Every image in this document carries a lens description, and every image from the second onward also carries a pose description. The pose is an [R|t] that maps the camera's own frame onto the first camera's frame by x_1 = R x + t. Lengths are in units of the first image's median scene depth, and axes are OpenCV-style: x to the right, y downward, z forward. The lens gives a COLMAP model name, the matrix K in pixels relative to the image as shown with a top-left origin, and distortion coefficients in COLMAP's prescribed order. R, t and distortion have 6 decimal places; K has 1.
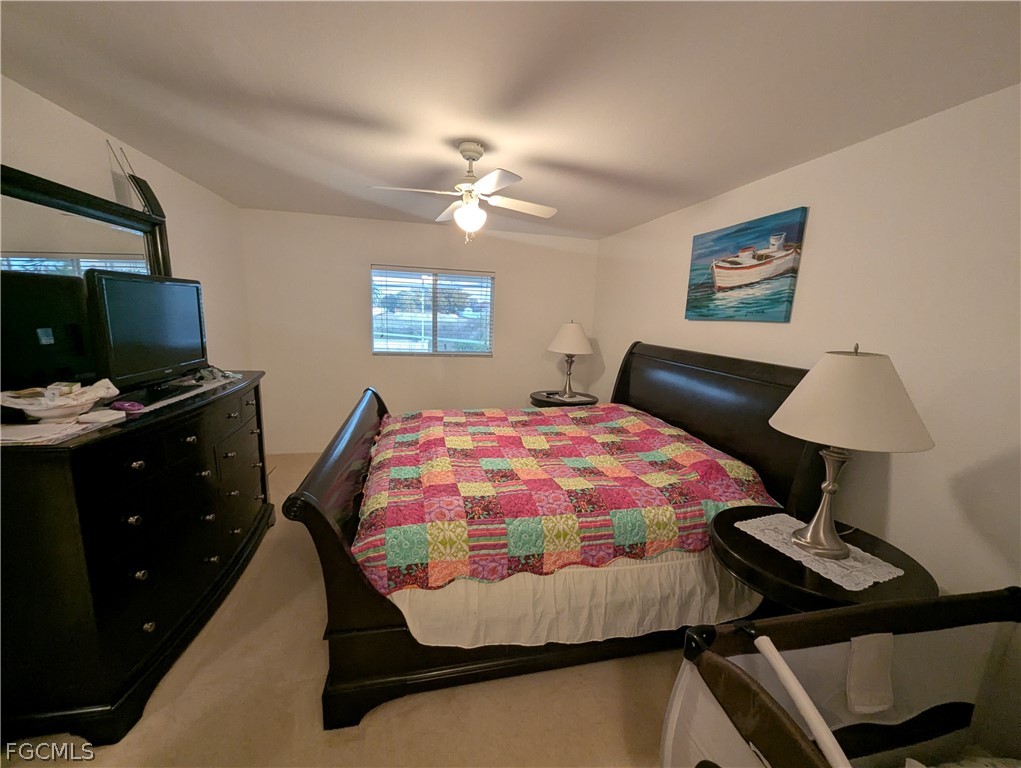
lens RADIAL K [[423.7, 0, 515.3], [0, 423.7, 390.1], [0, 0, 1]] dist [-0.001853, -0.000417]
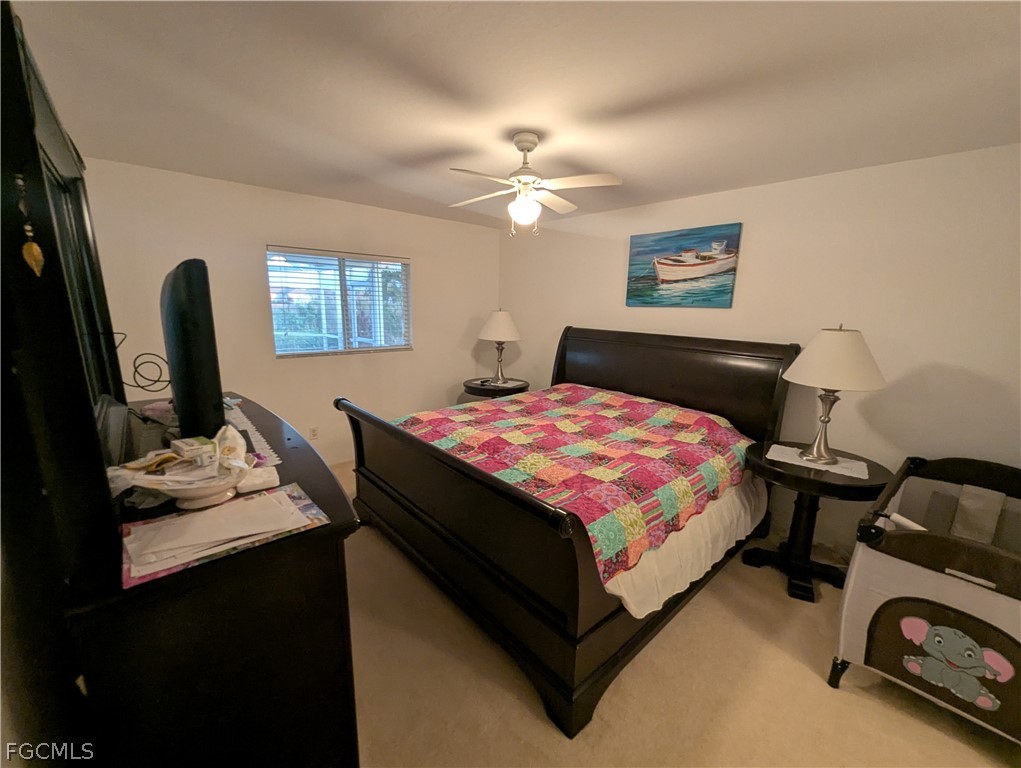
lens RADIAL K [[423.7, 0, 515.3], [0, 423.7, 390.1], [0, 0, 1]] dist [-0.001853, -0.000417]
pose [[0.873295, -0.120203, 0.472131, -0.589605], [0.101082, 0.992702, 0.065769, -0.054188], [-0.476591, -0.009712, 0.879071, 0.126685]]
